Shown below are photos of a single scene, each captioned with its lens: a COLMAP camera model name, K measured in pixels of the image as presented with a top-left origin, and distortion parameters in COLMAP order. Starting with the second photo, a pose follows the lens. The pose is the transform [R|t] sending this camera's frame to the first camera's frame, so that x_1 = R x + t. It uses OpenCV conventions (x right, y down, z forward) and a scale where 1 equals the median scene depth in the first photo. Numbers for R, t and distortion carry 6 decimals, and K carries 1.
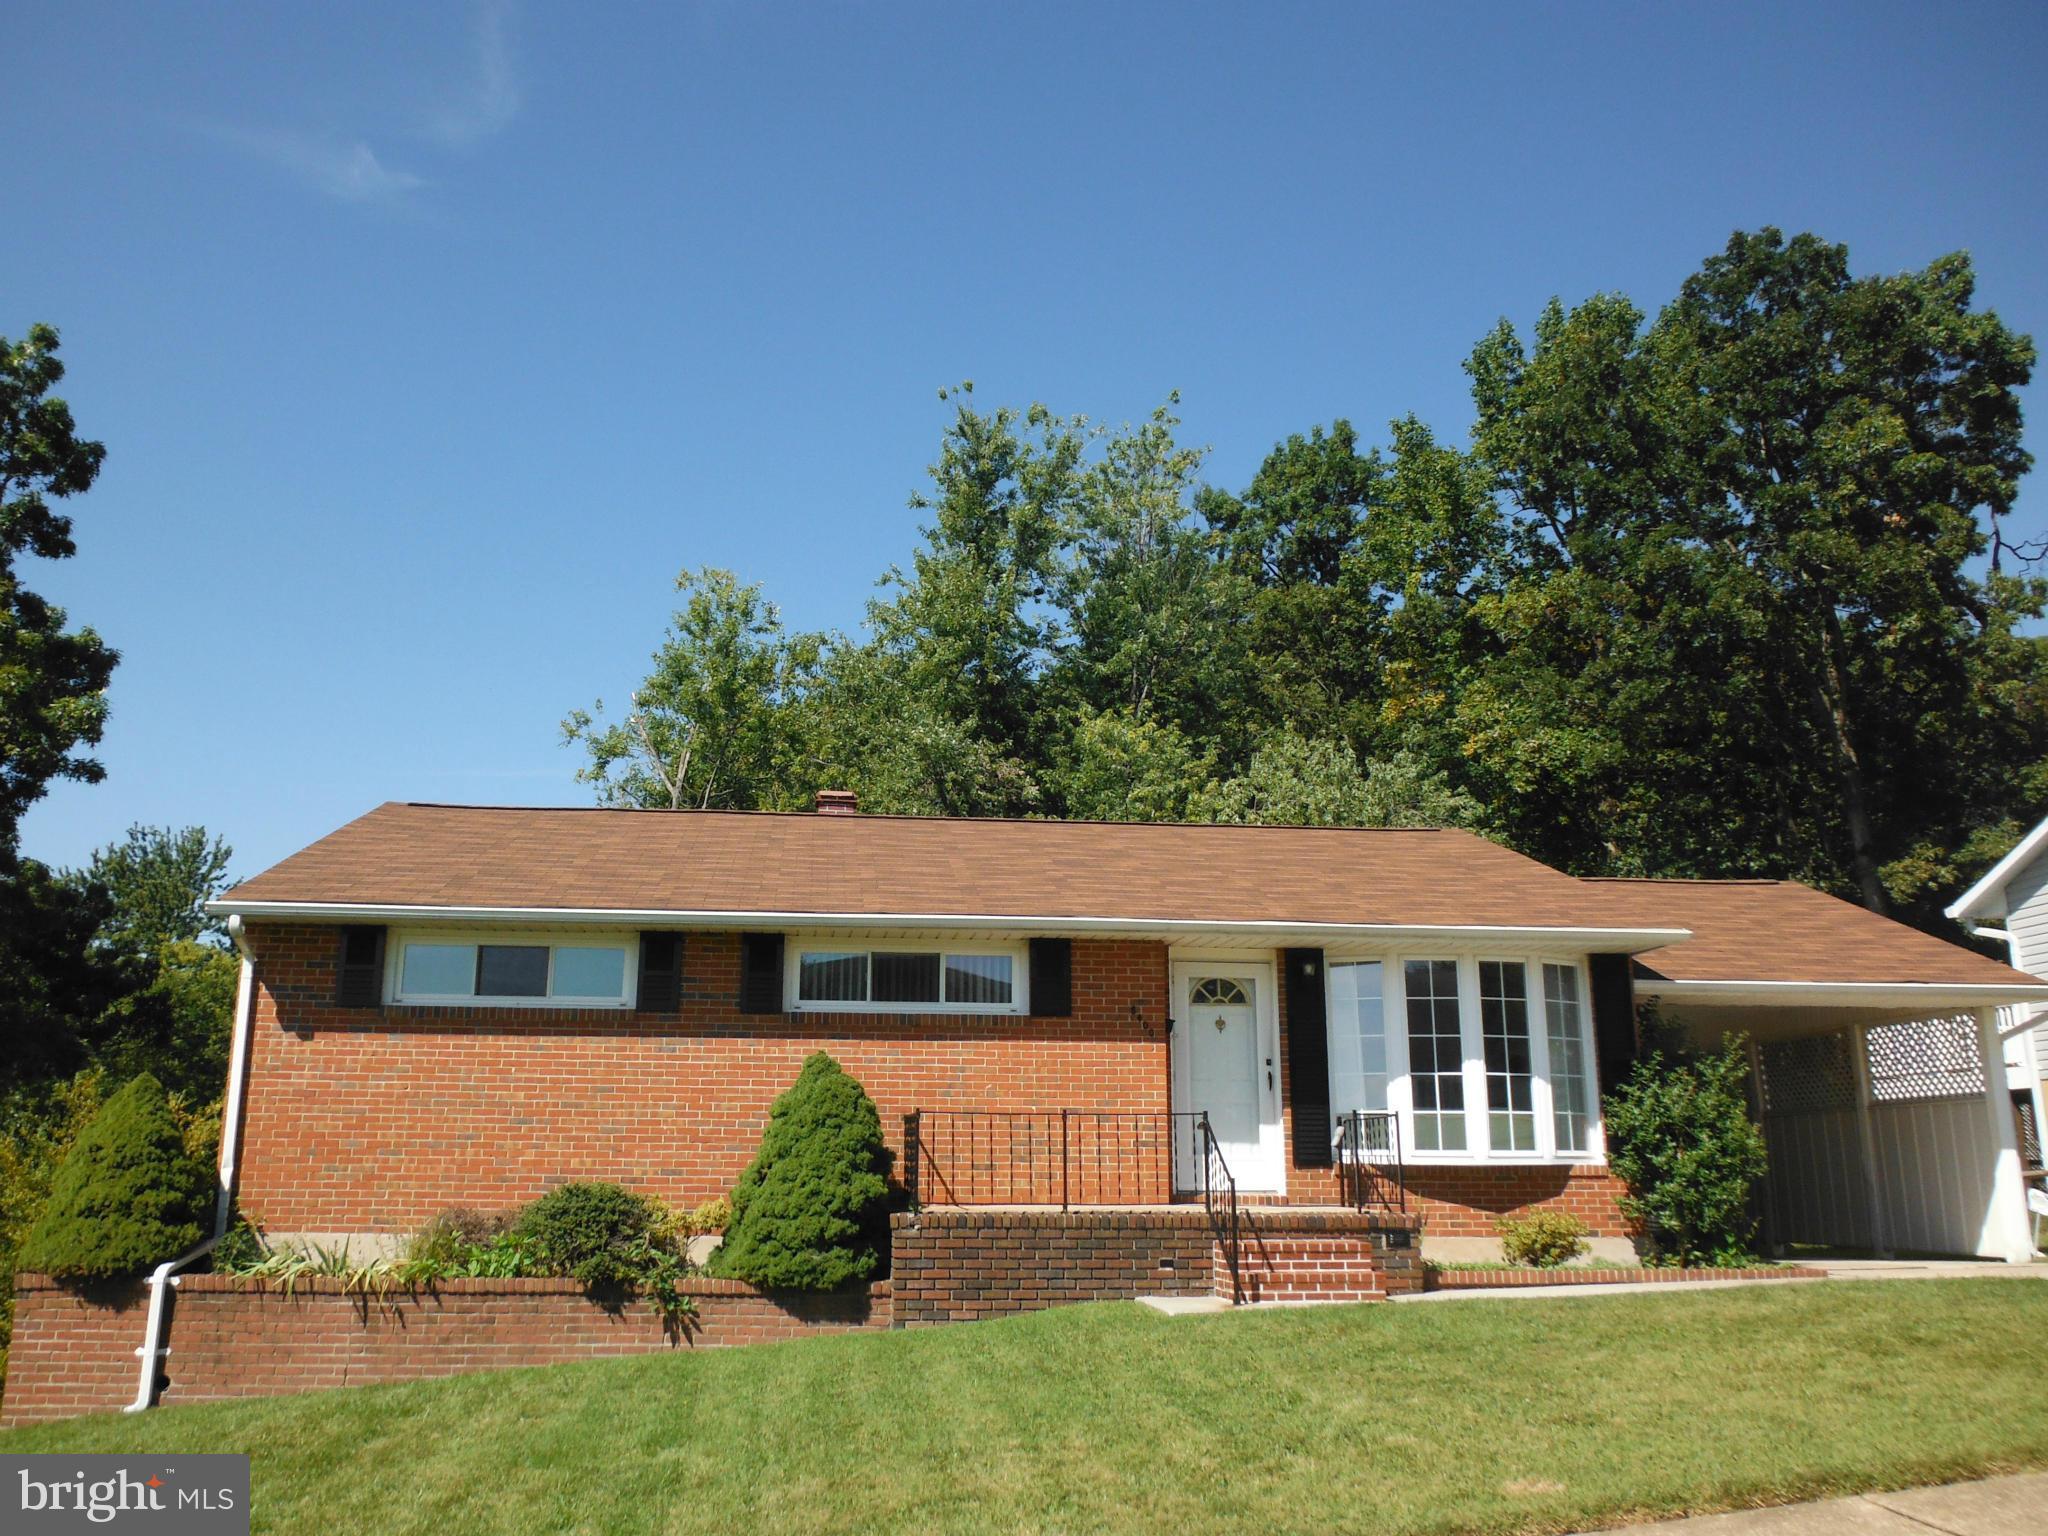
lens RADIAL K [[1581.6, 0, 1024.1], [0, 1581.6, 773.5], [0, 0, 1]] dist [0.003521, -0.004411]
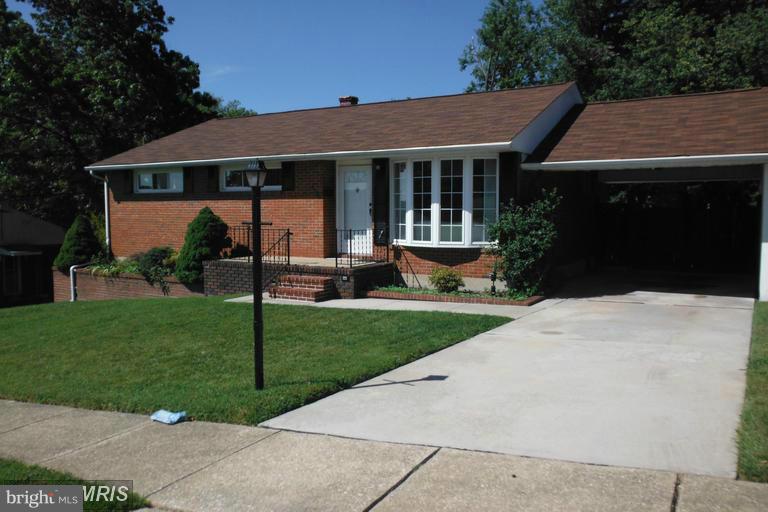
lens RADIAL K [[622.2, 0, 383.0], [0, 622.2, 252.7], [0, 0, 1]] dist [-0.019147, 0.013899]
pose [[0.806787, 0.035819, -0.589755, 0.764664], [0.149030, 0.953550, 0.261788, 0.000502], [0.571738, -0.299099, 0.763974, 0.242334]]
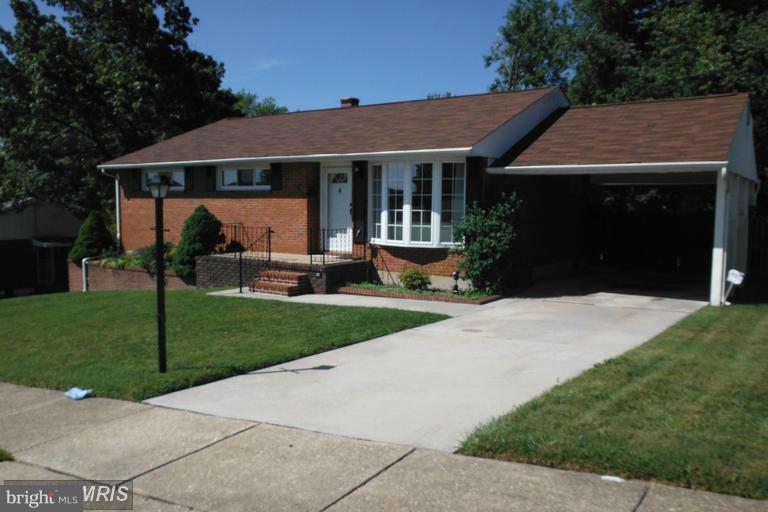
lens RADIAL K [[622.2, 0, 386.9], [0, 622.2, 258.0], [0, 0, 1]] dist [-0.019147, 0.013899]
pose [[0.767339, 0.059031, -0.638519, 0.878175], [0.151062, 0.951087, 0.269468, -0.002895], [0.623194, -0.303229, 0.720889, 0.271274]]
